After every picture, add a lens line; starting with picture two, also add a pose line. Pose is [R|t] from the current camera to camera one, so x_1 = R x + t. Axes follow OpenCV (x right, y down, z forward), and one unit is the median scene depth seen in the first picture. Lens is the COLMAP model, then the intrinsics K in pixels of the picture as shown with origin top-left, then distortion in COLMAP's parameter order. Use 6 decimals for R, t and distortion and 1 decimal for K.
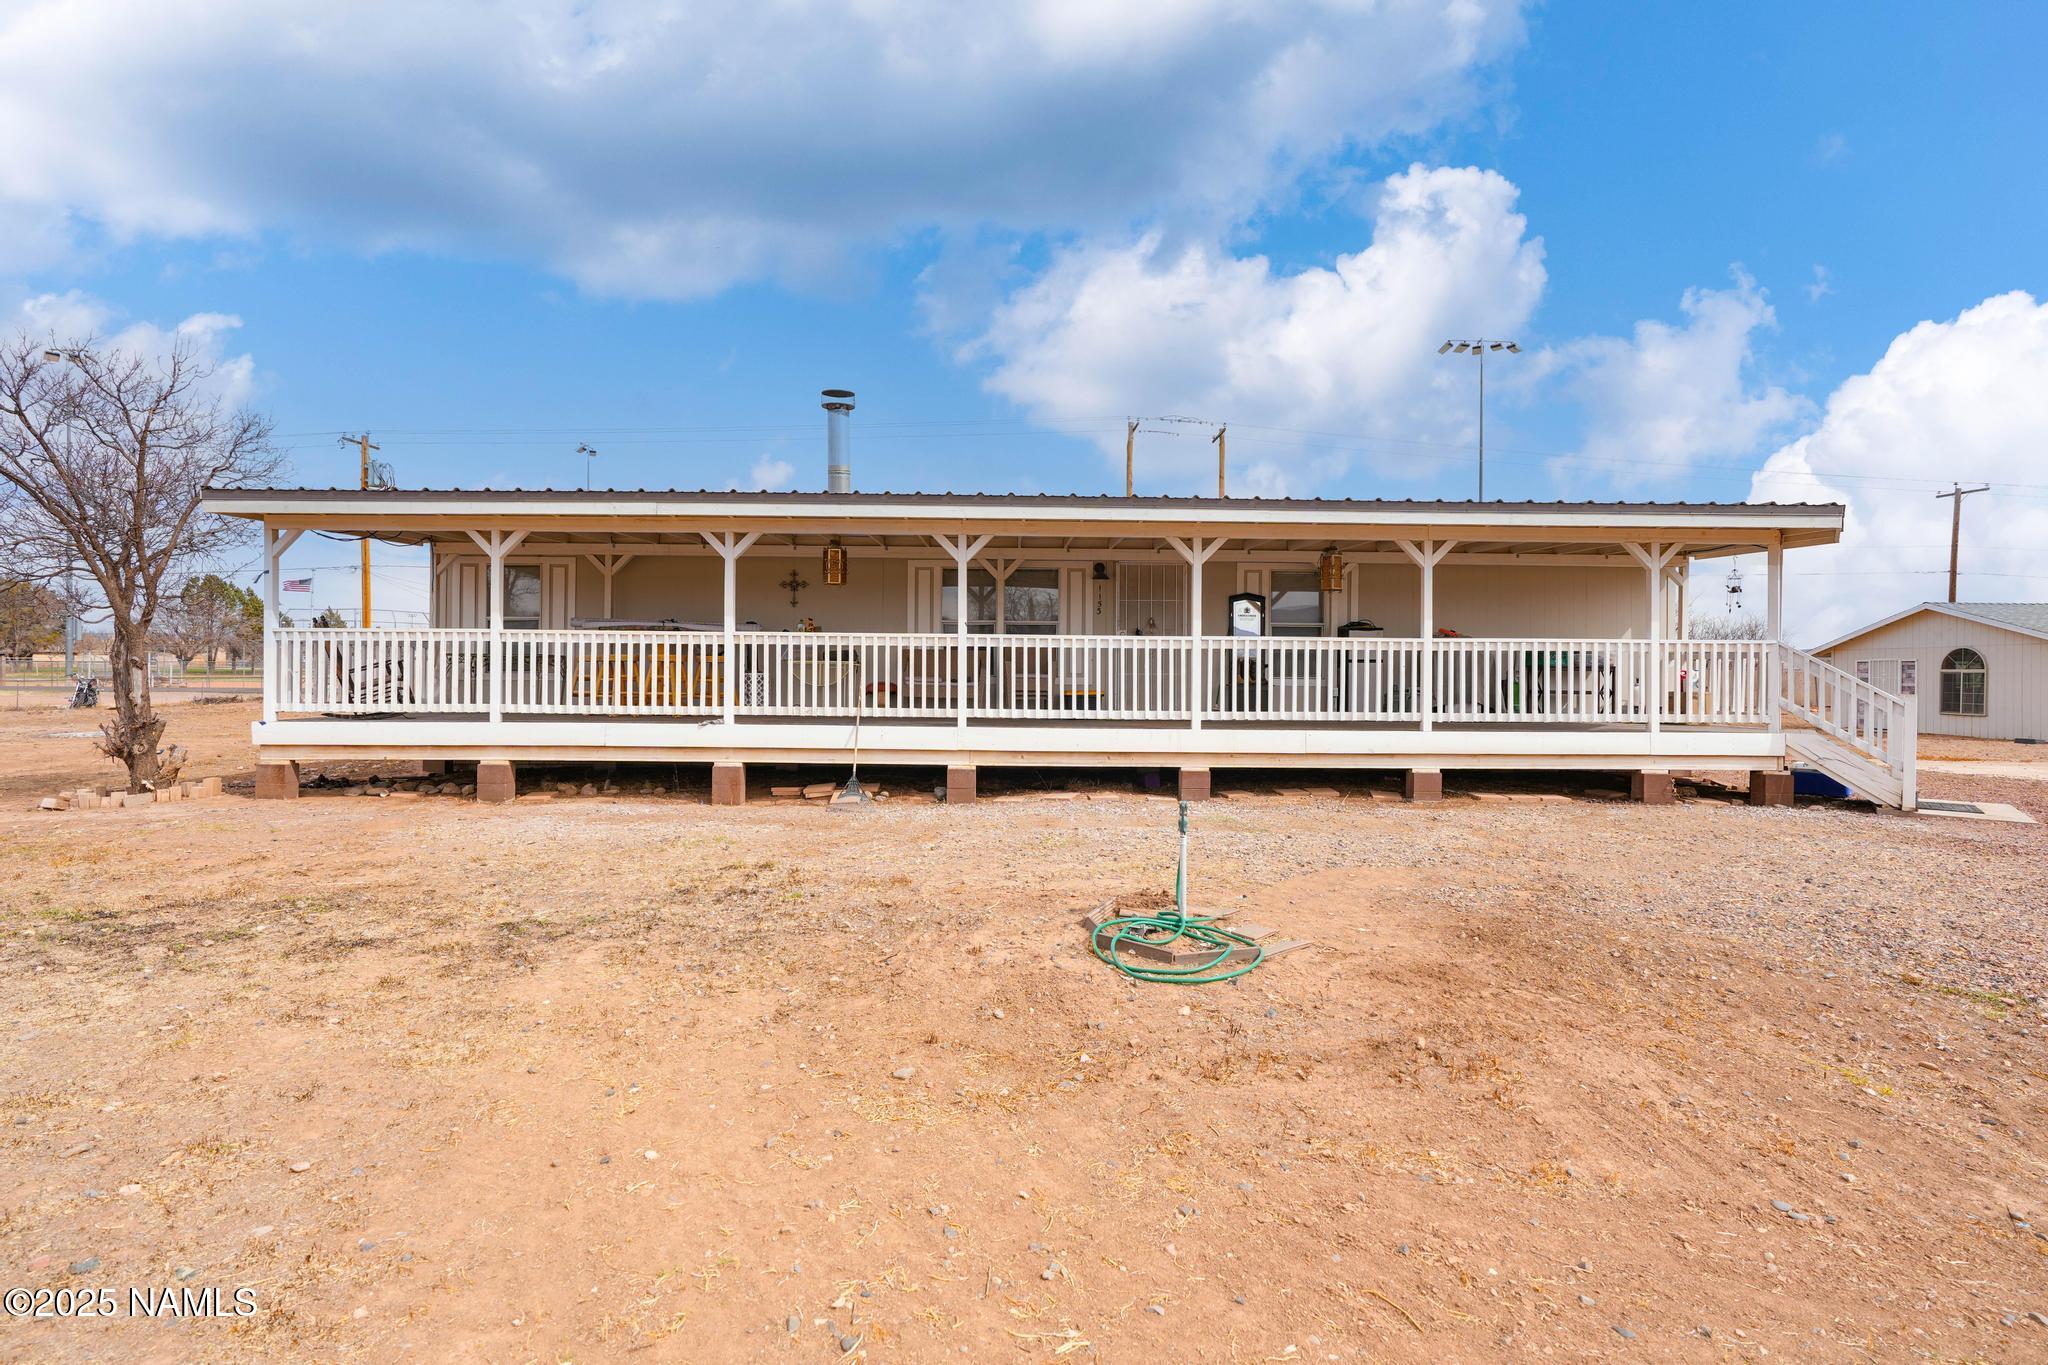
lens RADIAL K [[939.7, 0, 1032.1], [0, 939.7, 678.3], [0, 0, 1]] dist [-0.015675, 0.002665]
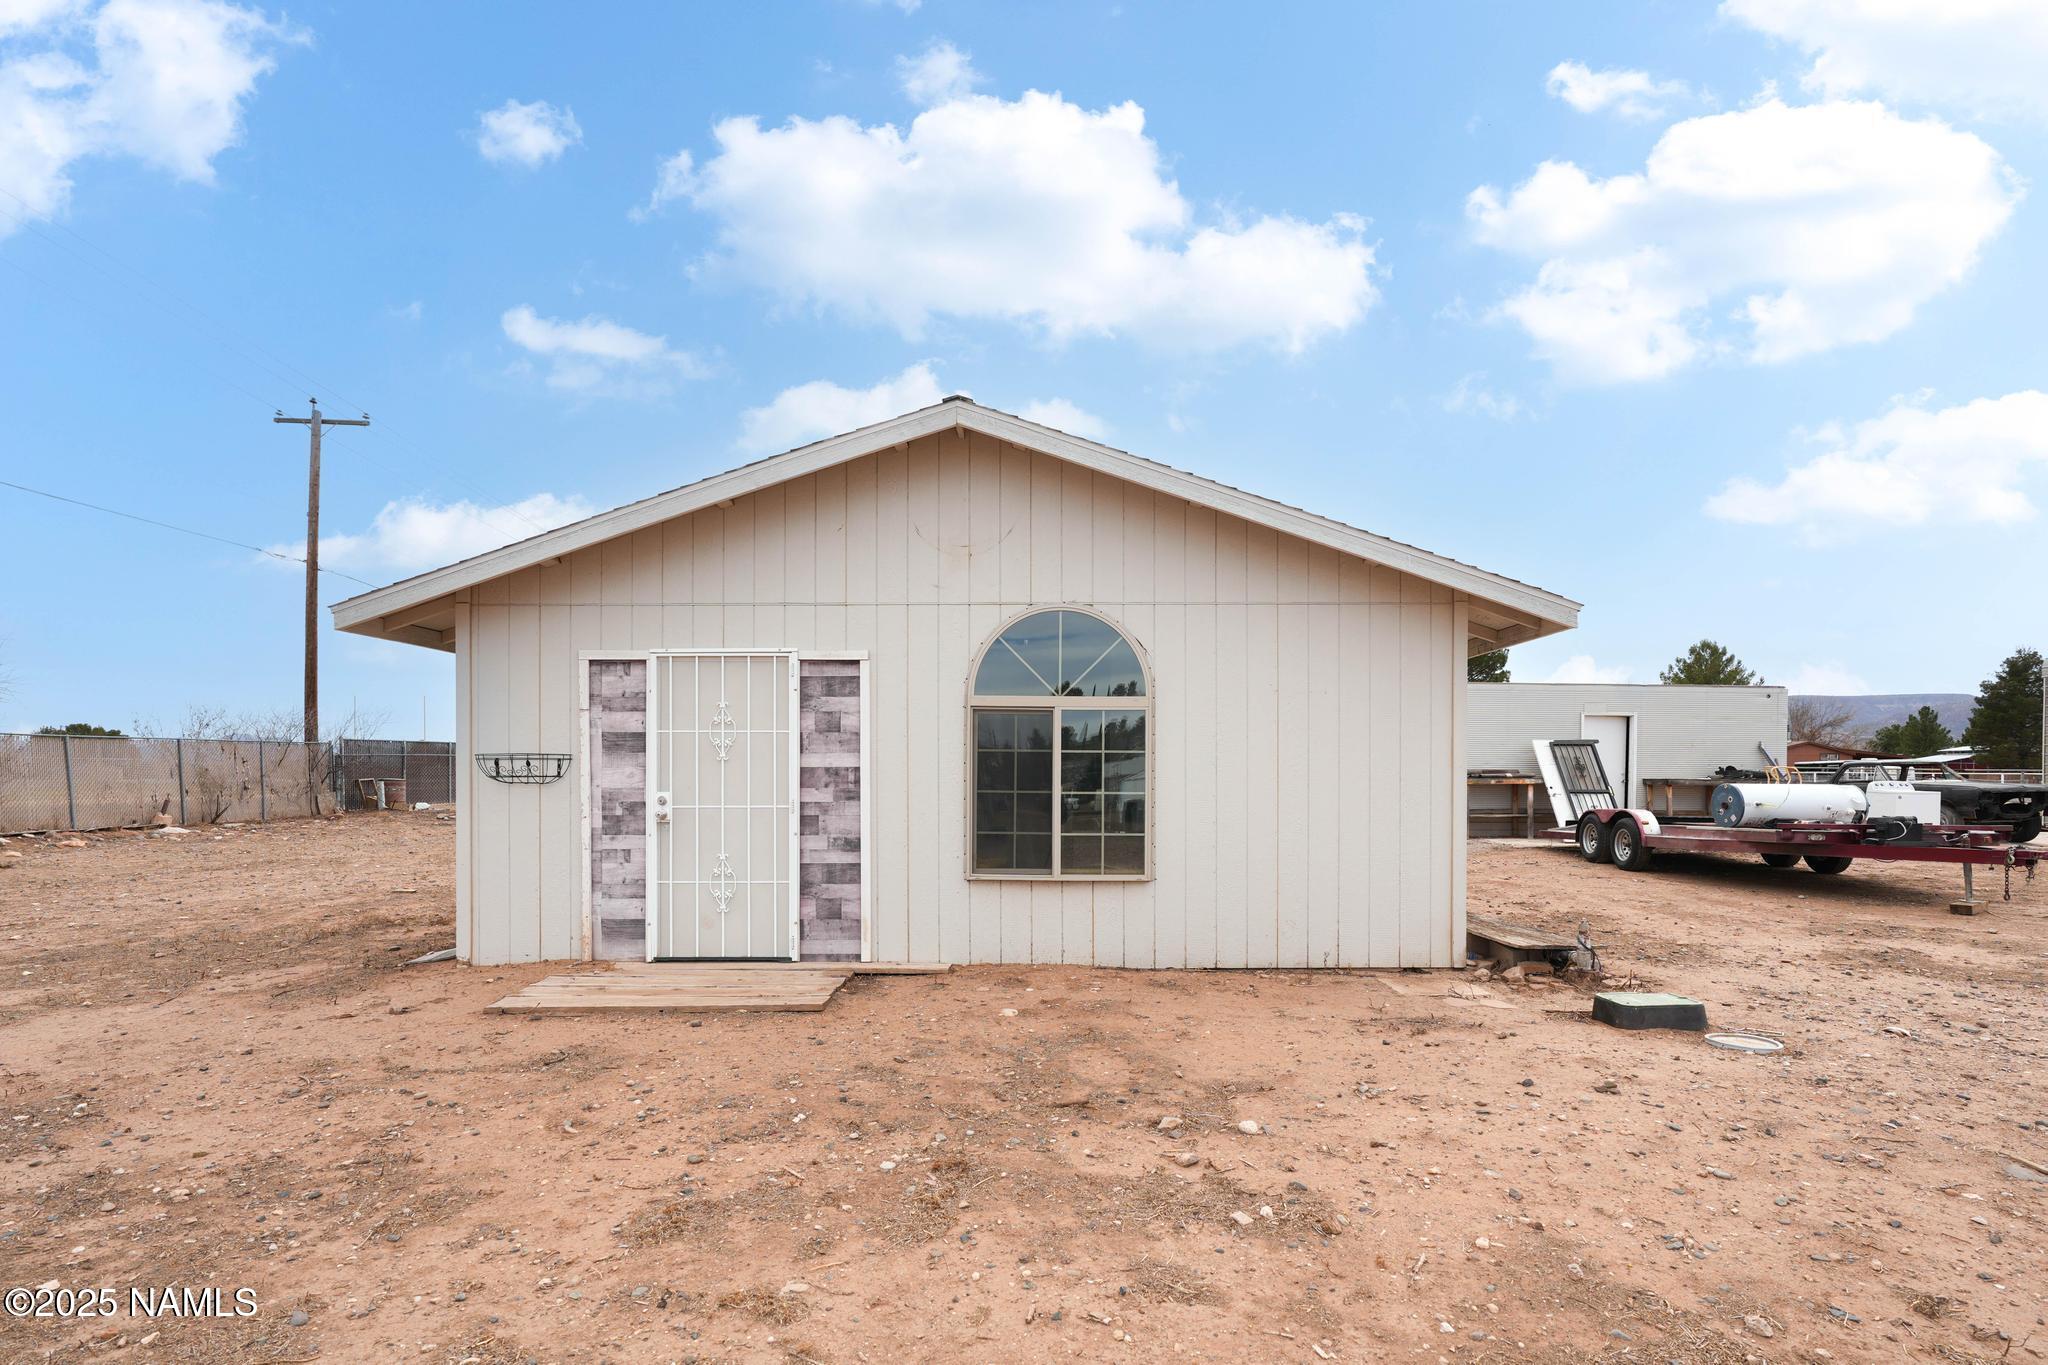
lens RADIAL K [[939.7, 0, 1024.1], [0, 939.7, 693.5], [0, 0, 1]] dist [-0.015675, 0.002665]
pose [[0.031990, 0.001990, 0.999486, 0.741846], [0.014725, 0.999889, -0.002462, -0.009163], [-0.999380, 0.014796, 0.031957, 0.981381]]
